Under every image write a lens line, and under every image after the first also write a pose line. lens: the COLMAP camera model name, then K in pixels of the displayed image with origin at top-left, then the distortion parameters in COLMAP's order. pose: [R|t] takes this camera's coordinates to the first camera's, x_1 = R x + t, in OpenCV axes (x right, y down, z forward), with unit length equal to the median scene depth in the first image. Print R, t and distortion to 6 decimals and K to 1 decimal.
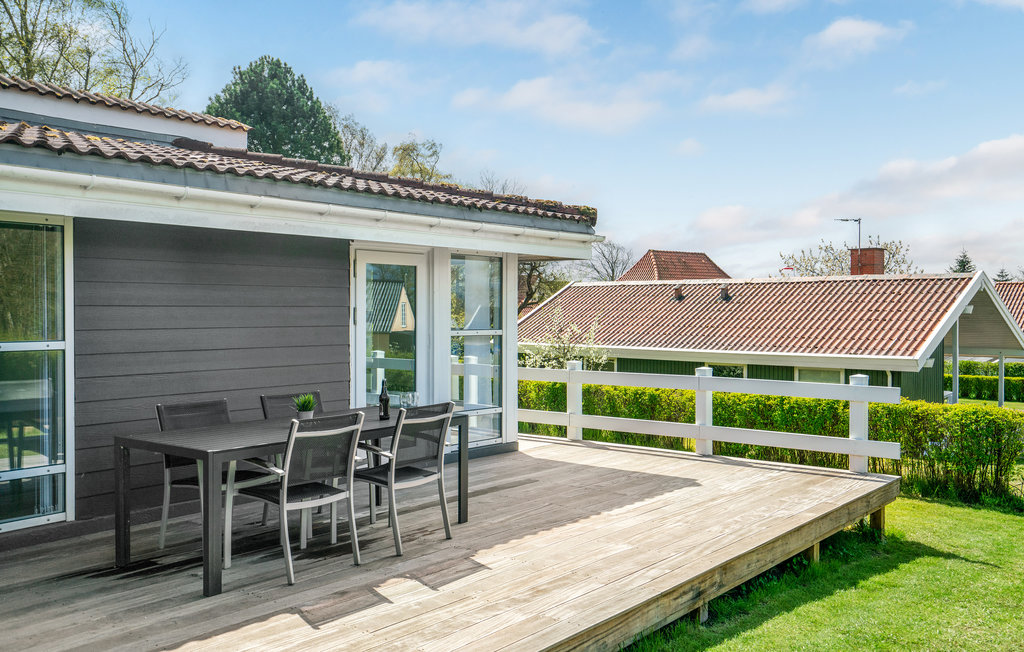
lens RADIAL K [[896.3, 0, 512.0], [0, 896.3, 326.0], [0, 0, 1]] dist [0.088324, 0.000413]
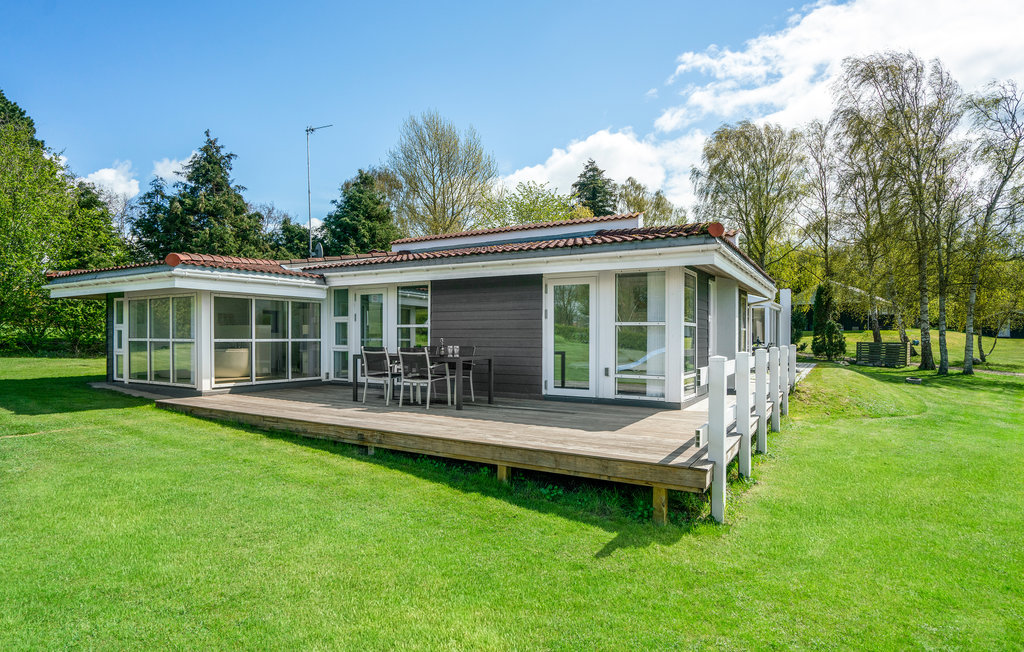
lens RADIAL K [[563.5, 0, 512.0], [0, 563.5, 326.0], [0, 0, 1]] dist [-0.000573, -0.000021]
pose [[0.151685, -0.017295, -0.988277, 0.995551], [-0.018095, 0.999631, -0.020271, 0.040804], [0.988263, 0.020958, 0.151316, 0.750229]]
